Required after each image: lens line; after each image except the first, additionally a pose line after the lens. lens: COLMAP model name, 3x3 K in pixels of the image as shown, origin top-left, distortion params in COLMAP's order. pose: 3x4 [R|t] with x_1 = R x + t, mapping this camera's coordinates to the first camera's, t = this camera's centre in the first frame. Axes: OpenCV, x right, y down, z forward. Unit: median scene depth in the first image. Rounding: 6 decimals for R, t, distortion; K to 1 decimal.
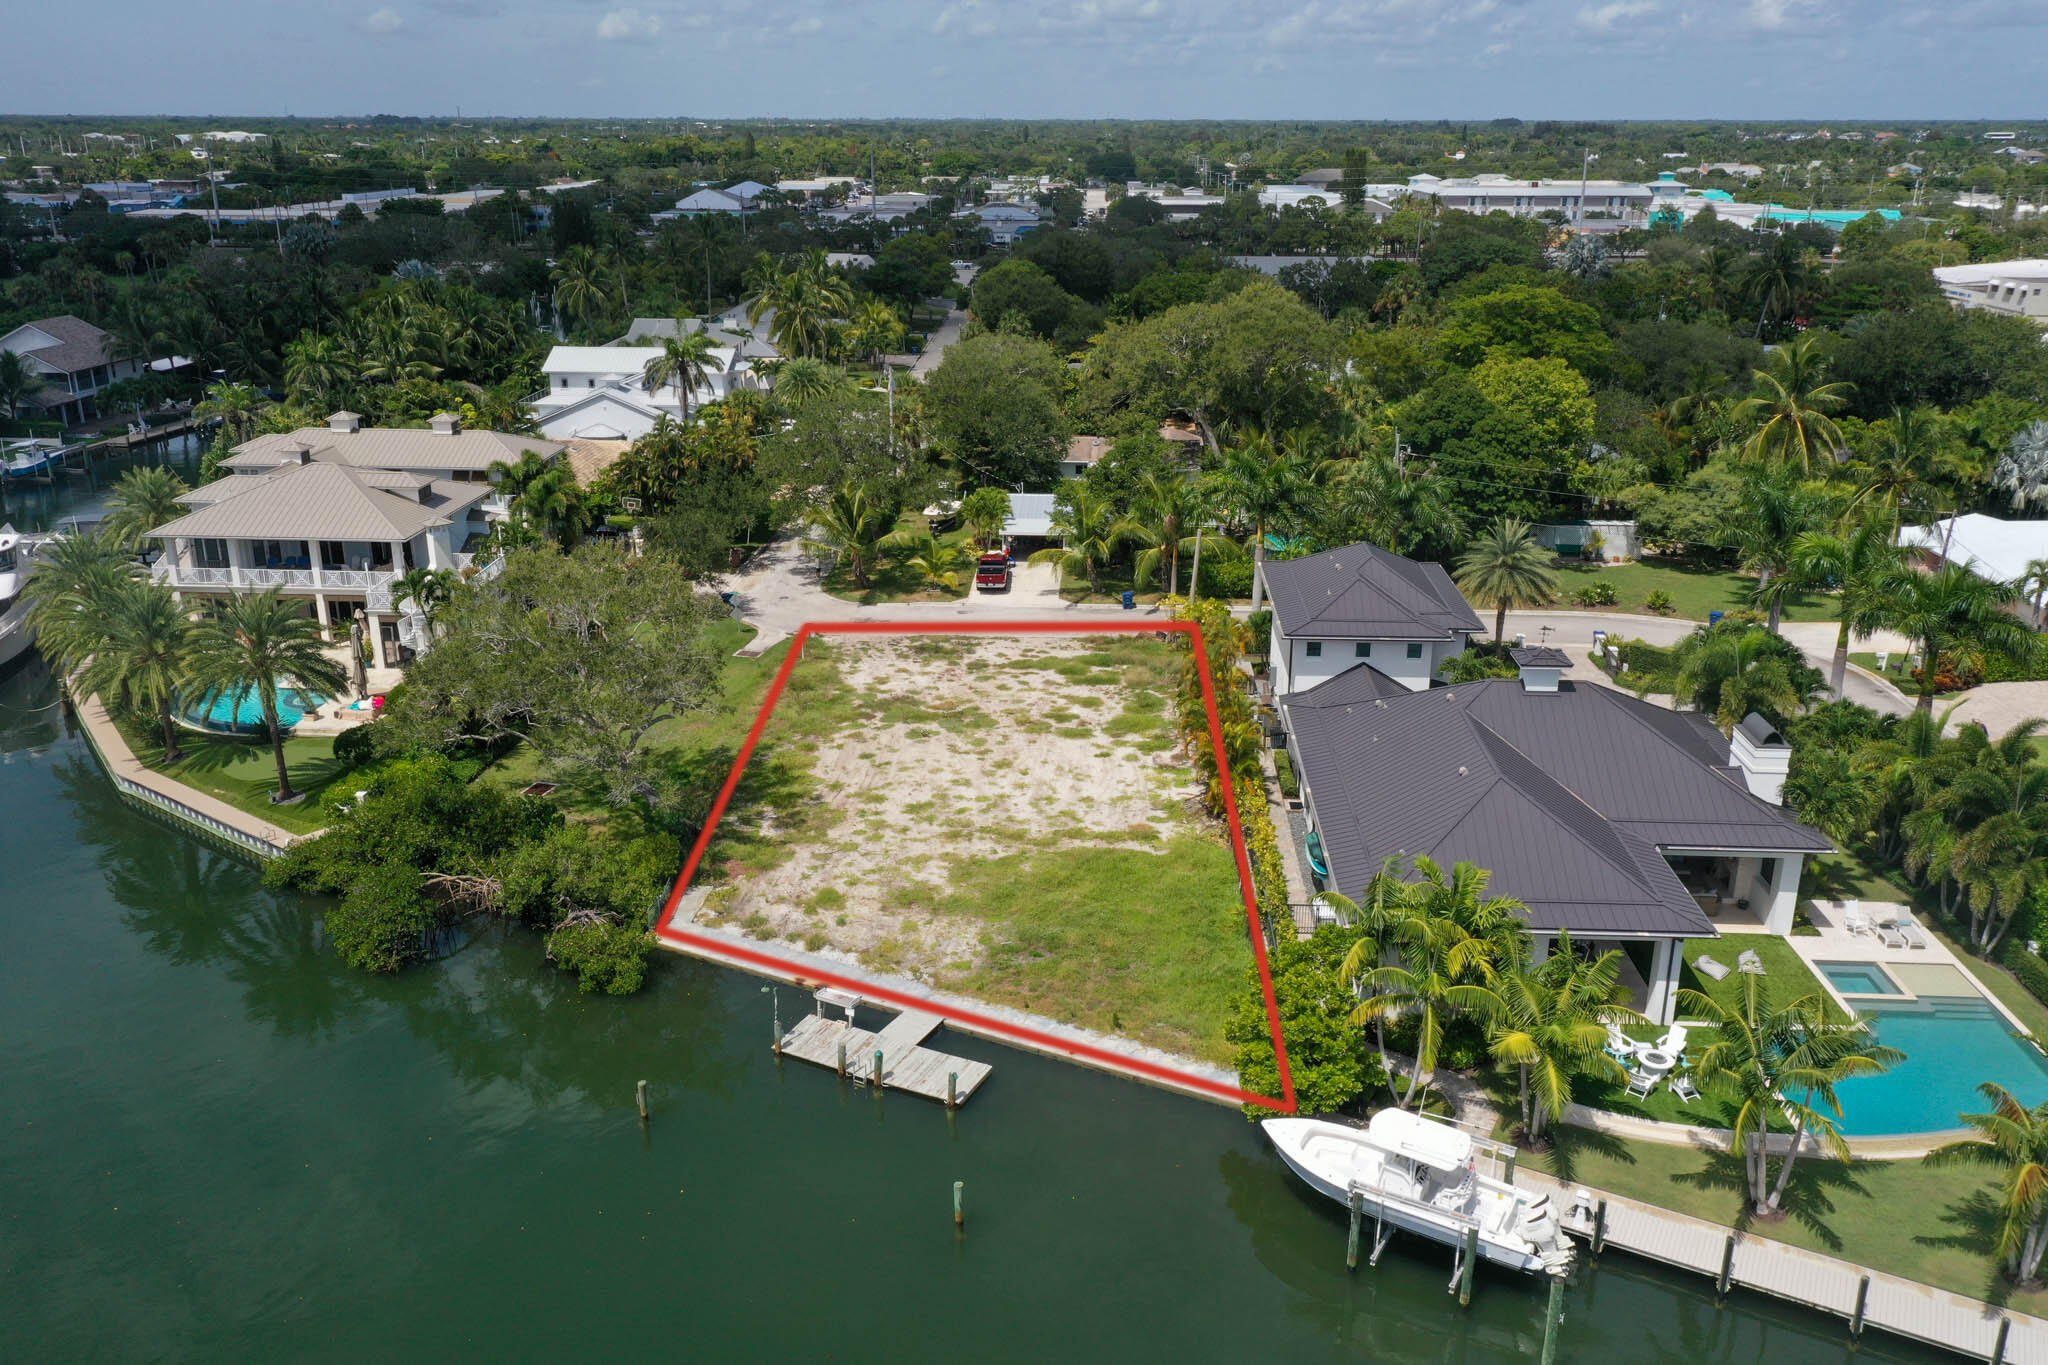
lens RADIAL K [[1634.4, 0, 1024.0], [0, 1634.4, 682.5], [0, 0, 1]] dist [0.014703, 0.000178]
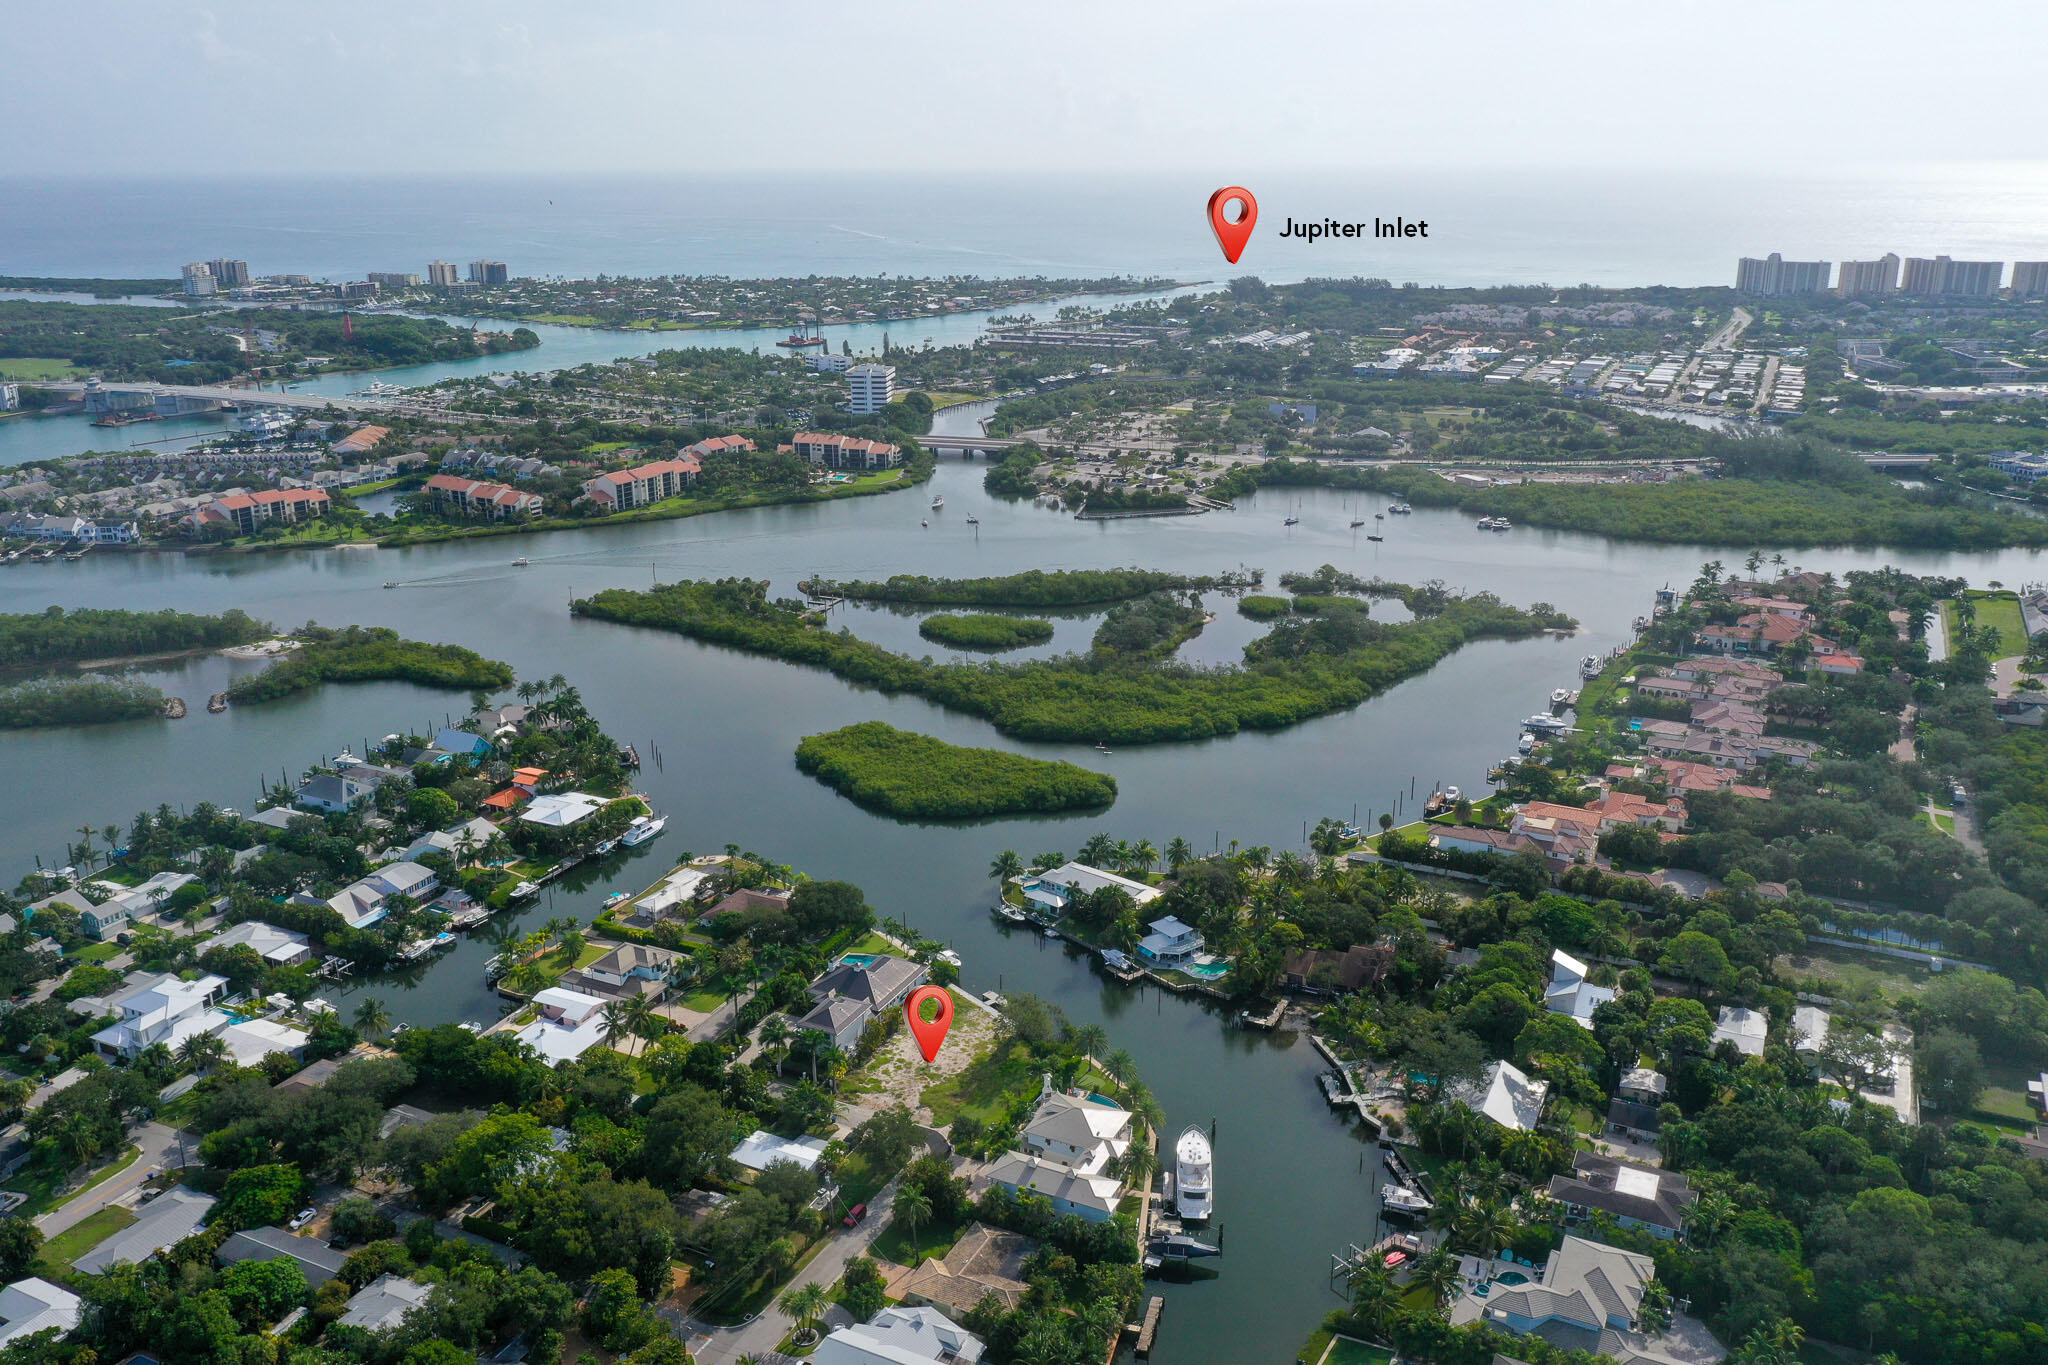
lens RADIAL K [[1621.9, 0, 1024.0], [0, 1621.9, 682.5], [0, 0, 1]] dist [0.015297, 0.006651]
pose [[-0.921041, -0.116916, 0.371503, -1.429353], [0.130774, 0.805656, 0.577768, -2.632297], [-0.366854, 0.580731, -0.726753, 2.906941]]
